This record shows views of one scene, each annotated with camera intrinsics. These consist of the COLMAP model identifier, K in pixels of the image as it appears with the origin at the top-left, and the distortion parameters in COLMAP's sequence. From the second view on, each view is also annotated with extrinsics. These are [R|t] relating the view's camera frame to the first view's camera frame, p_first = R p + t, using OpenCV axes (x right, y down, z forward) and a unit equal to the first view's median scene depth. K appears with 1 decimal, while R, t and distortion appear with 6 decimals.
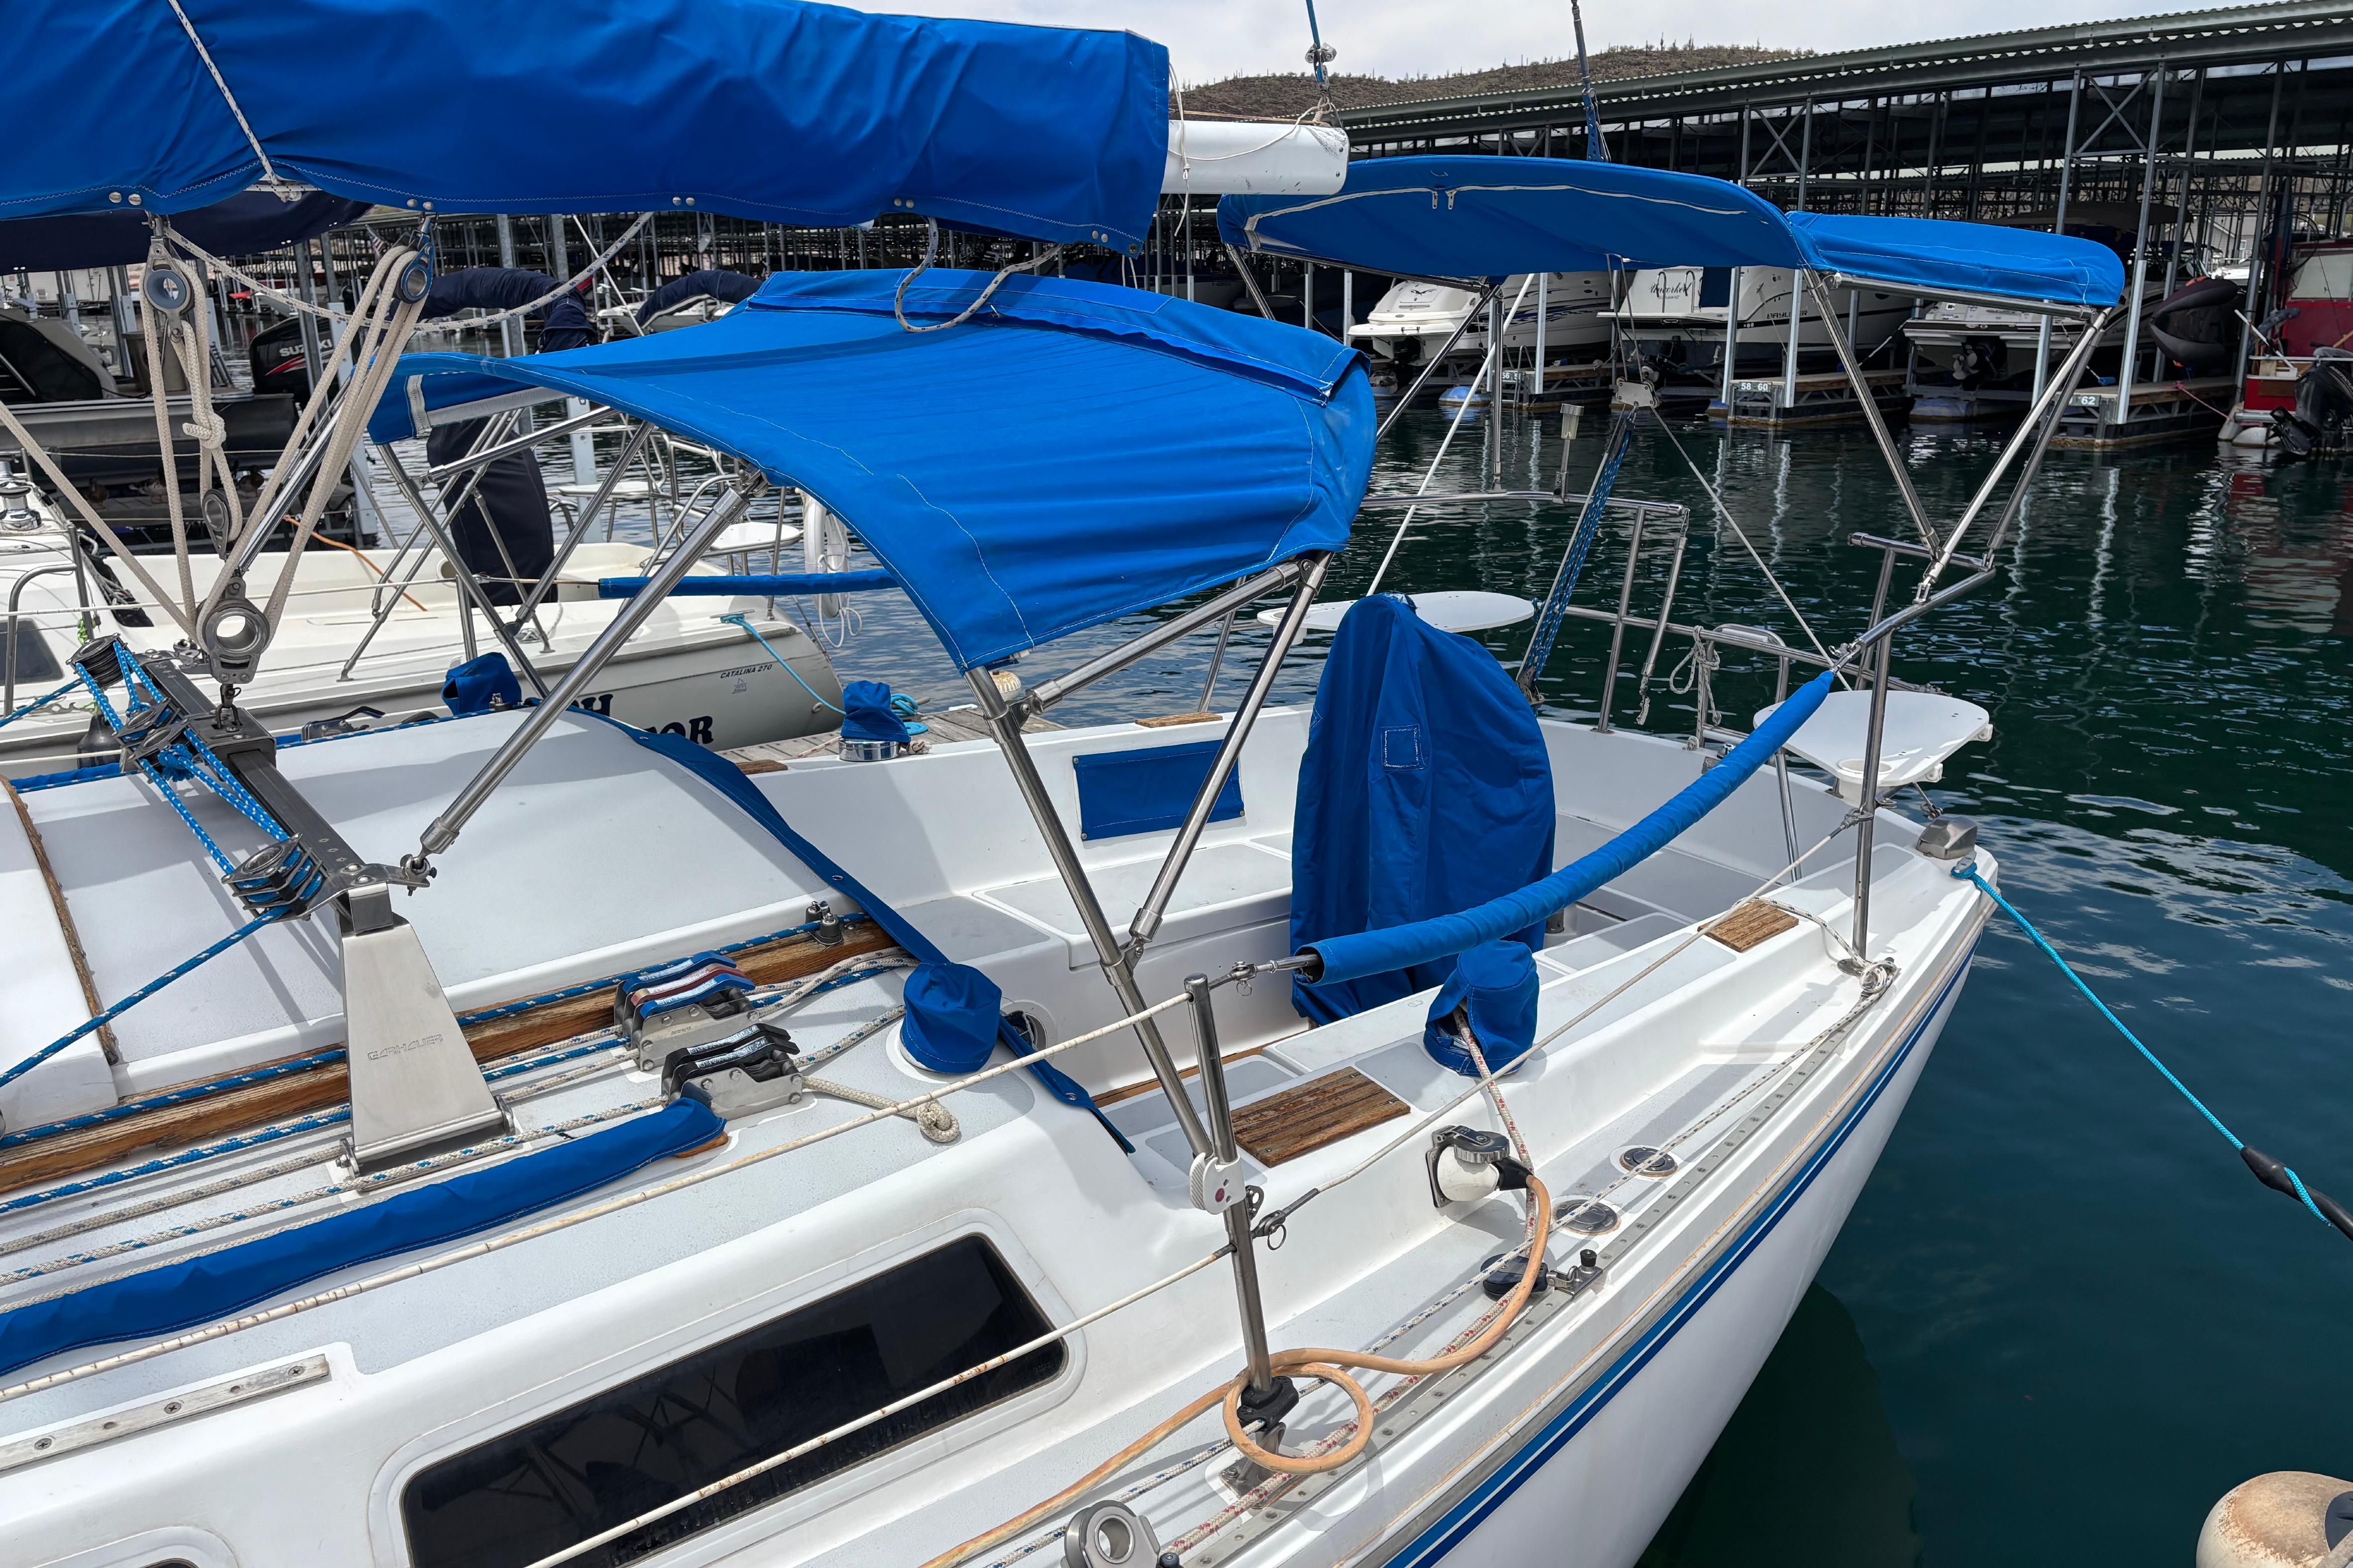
lens RADIAL K [[1703.0, 0, 1262.2], [0, 1703.0, 757.1], [0, 0, 1]] dist [0.037359, 0.000773]
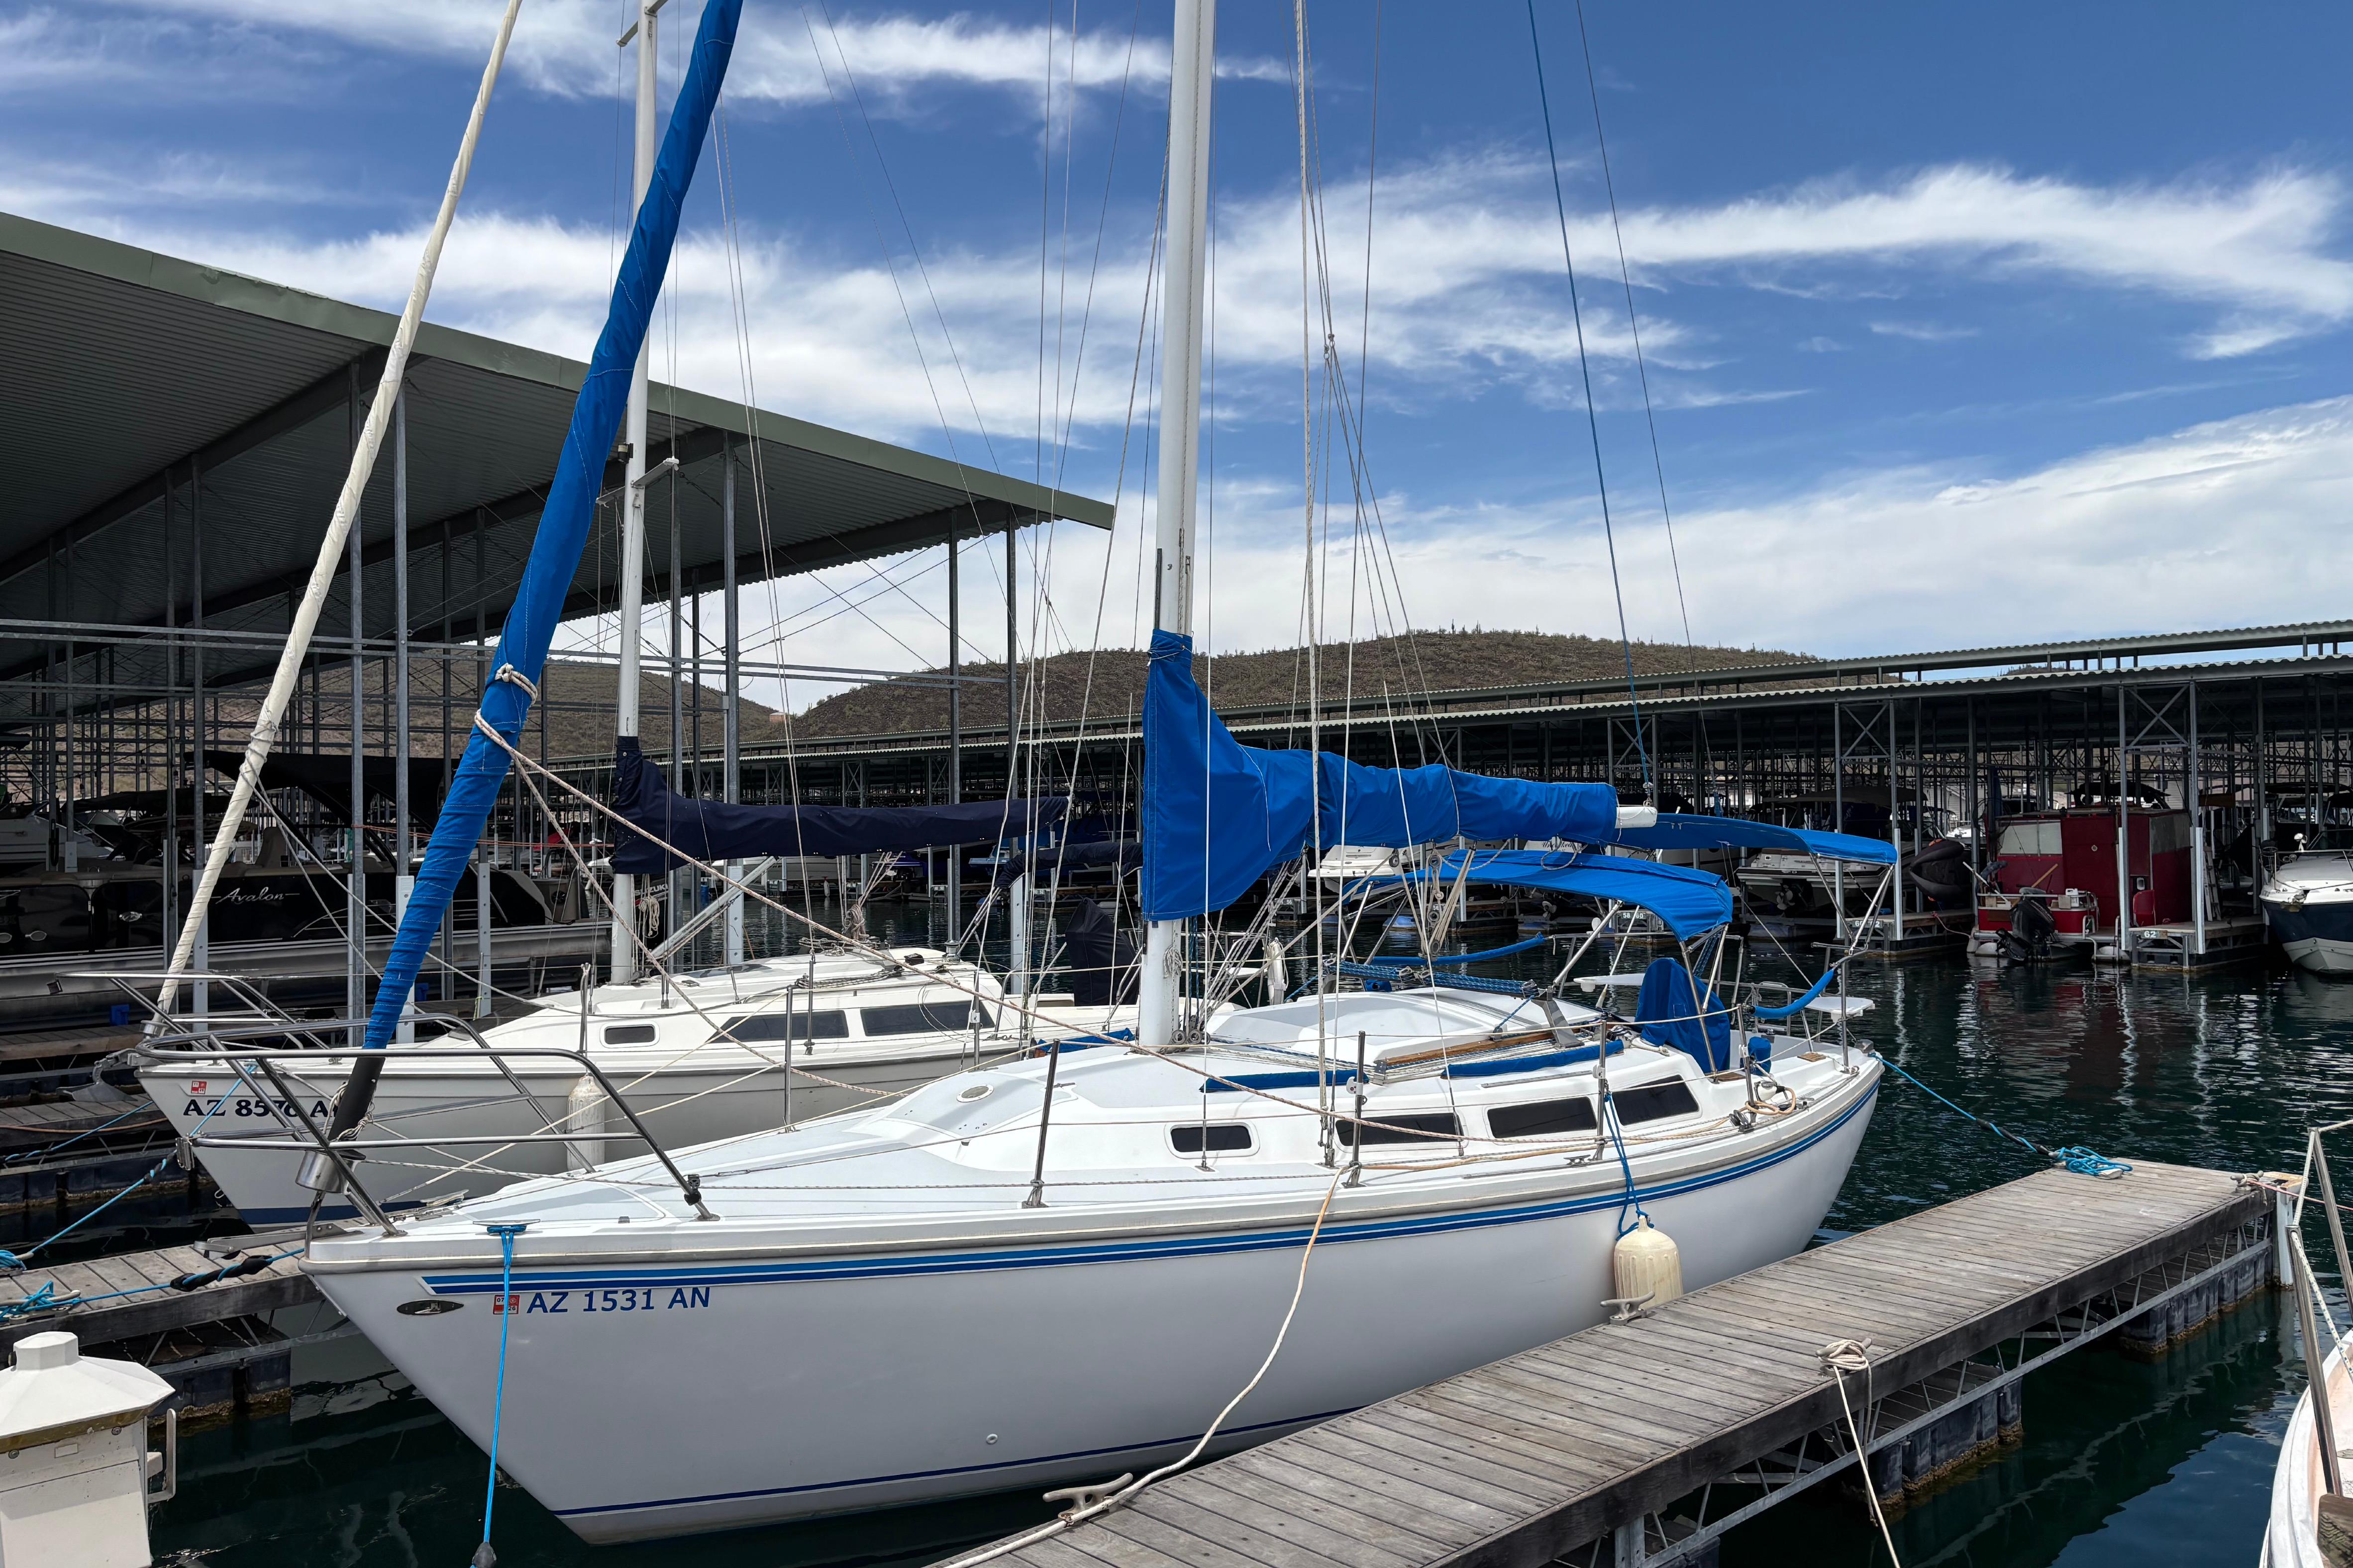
lens RADIAL K [[1789.5, 0, 1176.5], [0, 1789.5, 784.0], [0, 0, 1]] dist [-0.052062, -0.000425]
pose [[0.997311, 0.005671, 0.073067, -0.180654], [0.016008, 0.956070, -0.292701, 0.091655], [-0.071517, 0.293084, 0.953408, -0.345305]]
